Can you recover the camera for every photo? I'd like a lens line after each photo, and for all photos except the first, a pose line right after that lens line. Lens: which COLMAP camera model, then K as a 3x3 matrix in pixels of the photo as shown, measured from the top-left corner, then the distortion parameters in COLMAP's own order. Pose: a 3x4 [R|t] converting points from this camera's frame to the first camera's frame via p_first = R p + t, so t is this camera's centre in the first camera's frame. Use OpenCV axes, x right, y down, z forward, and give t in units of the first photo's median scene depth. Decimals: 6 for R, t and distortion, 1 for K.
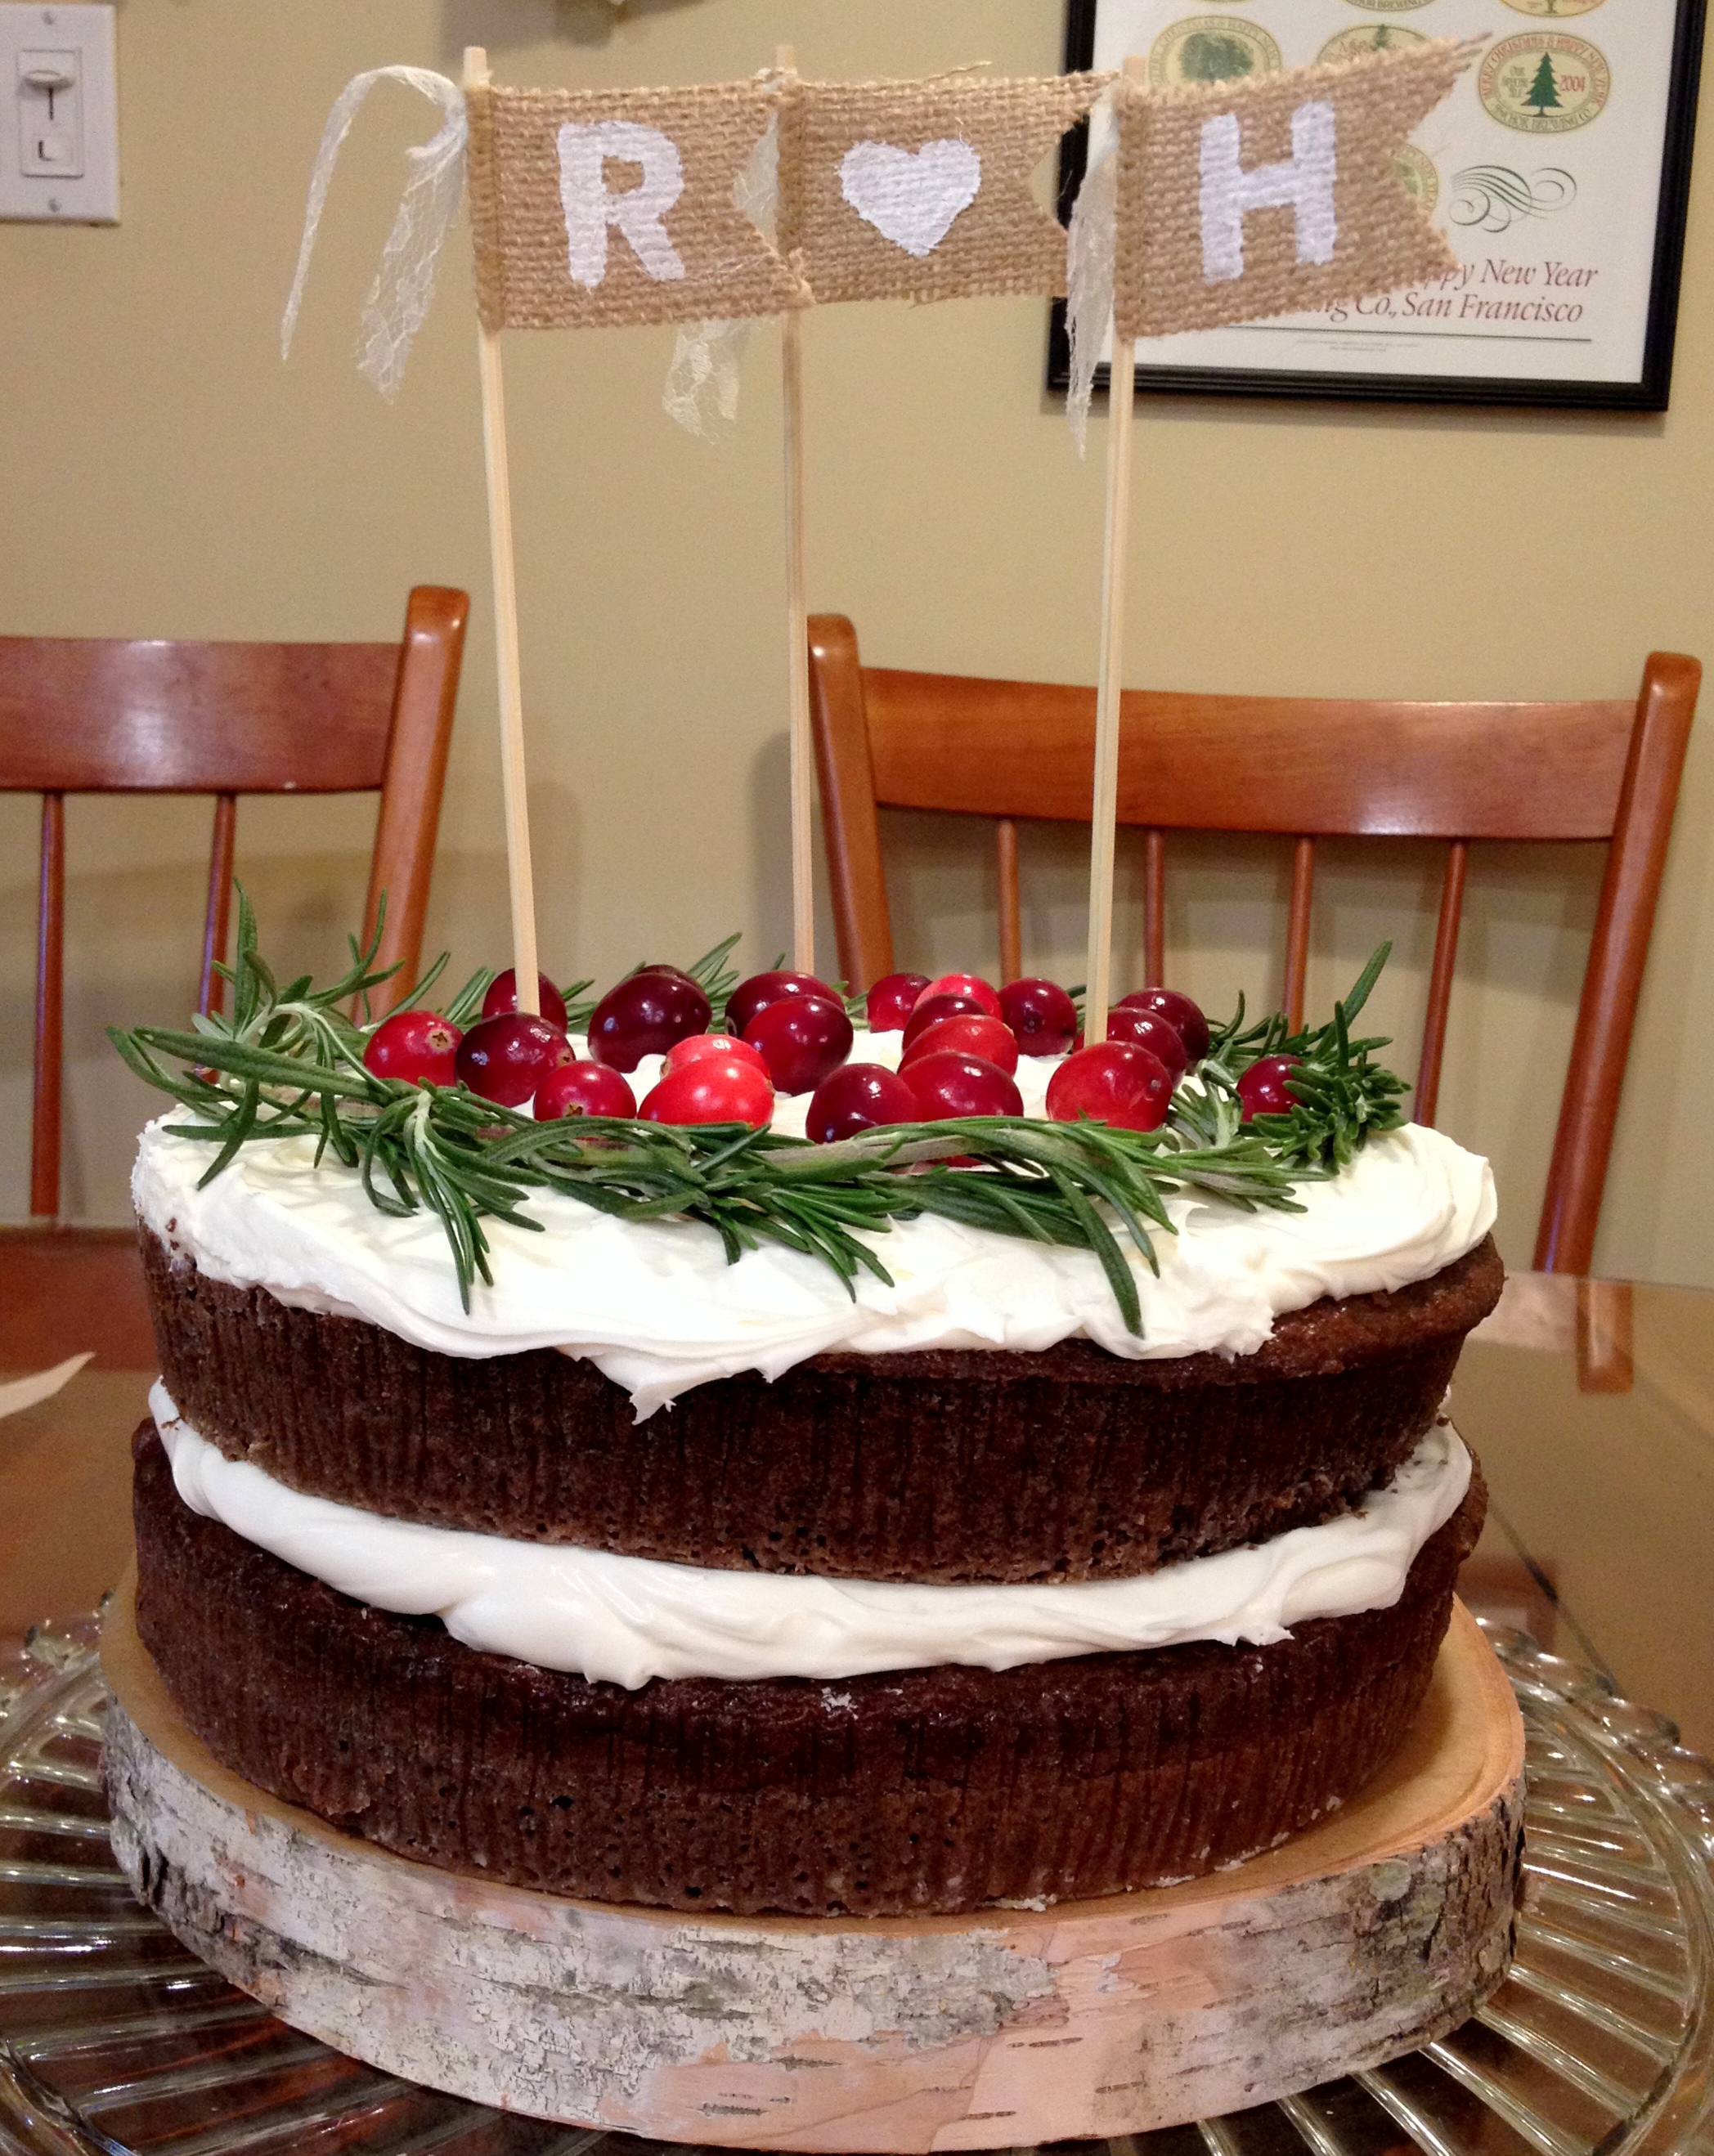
lens RADIAL K [[2305.5, 0, 859.1], [0, 2305.5, 1070.0], [0, 0, 1]] dist [-0.015321, 0.000000]
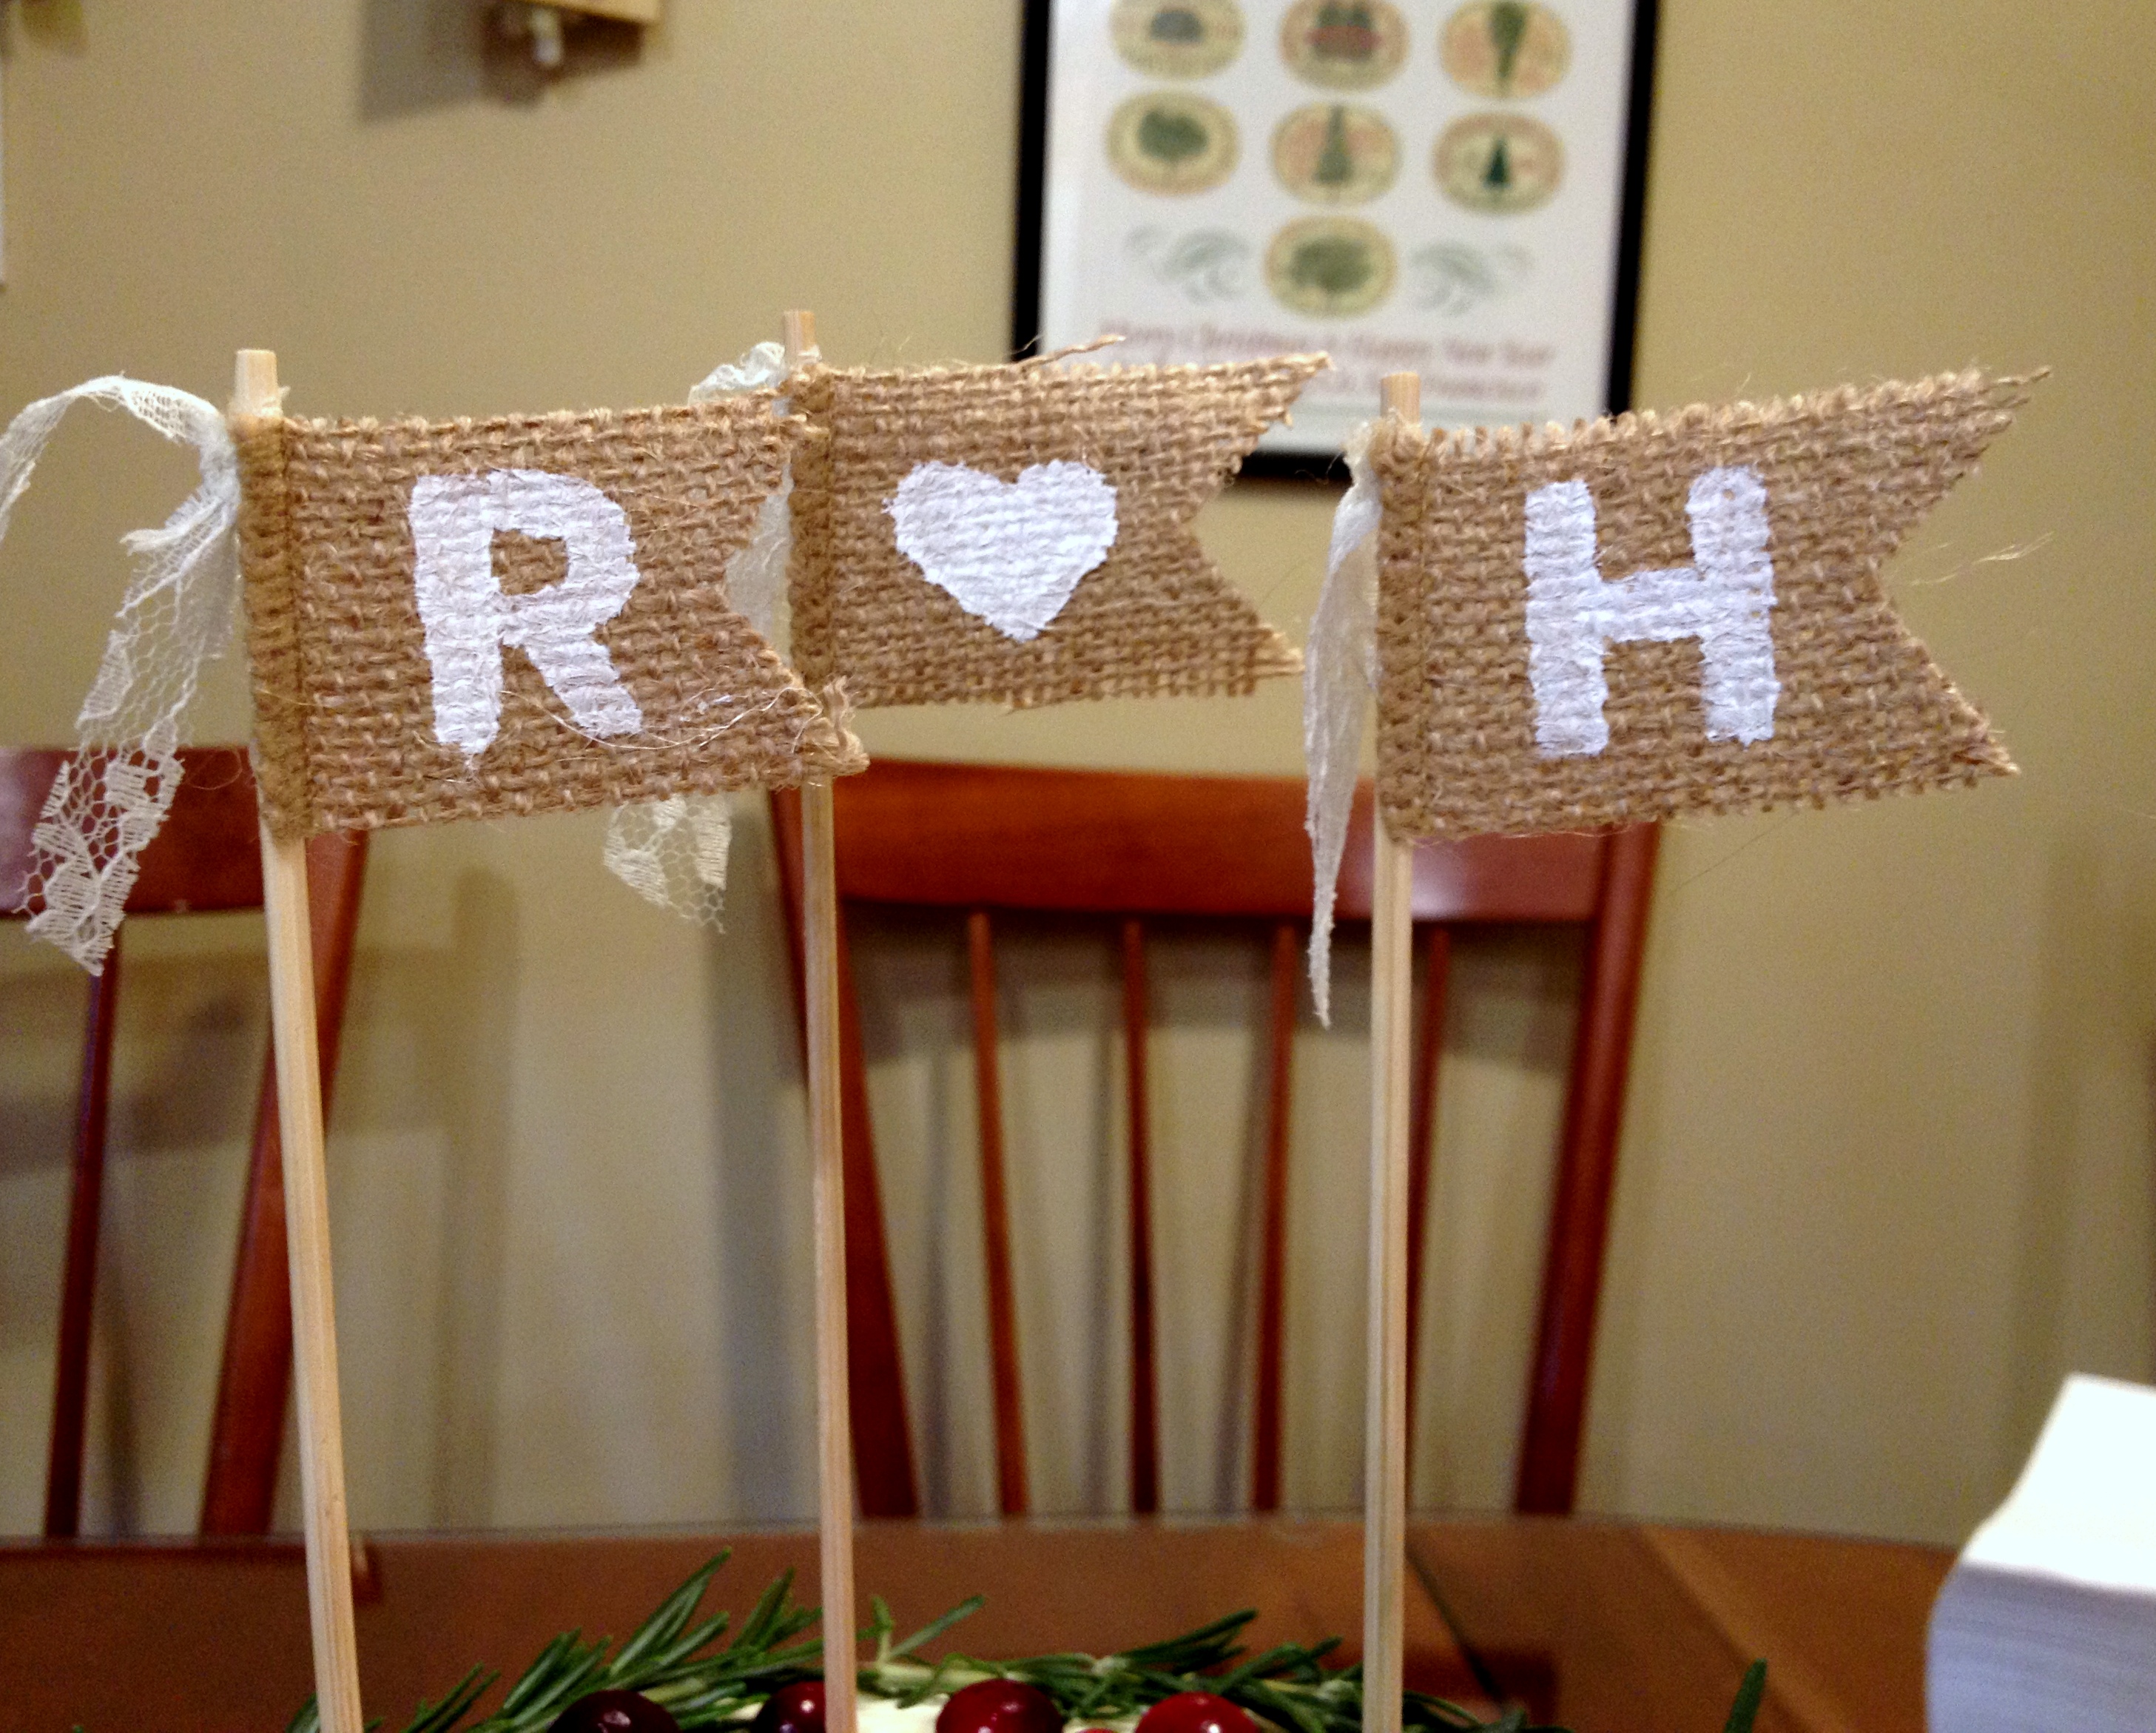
lens RADIAL K [[2285.4, 0, 1080.6], [0, 2285.4, 870.3], [0, 0, 1]] dist [0.033018, 0.000000]
pose [[0.992905, -0.016102, 0.117816, -0.034849], [0.027046, 0.995402, -0.091891, -0.255818], [-0.115794, 0.094425, 0.988775, 0.425941]]
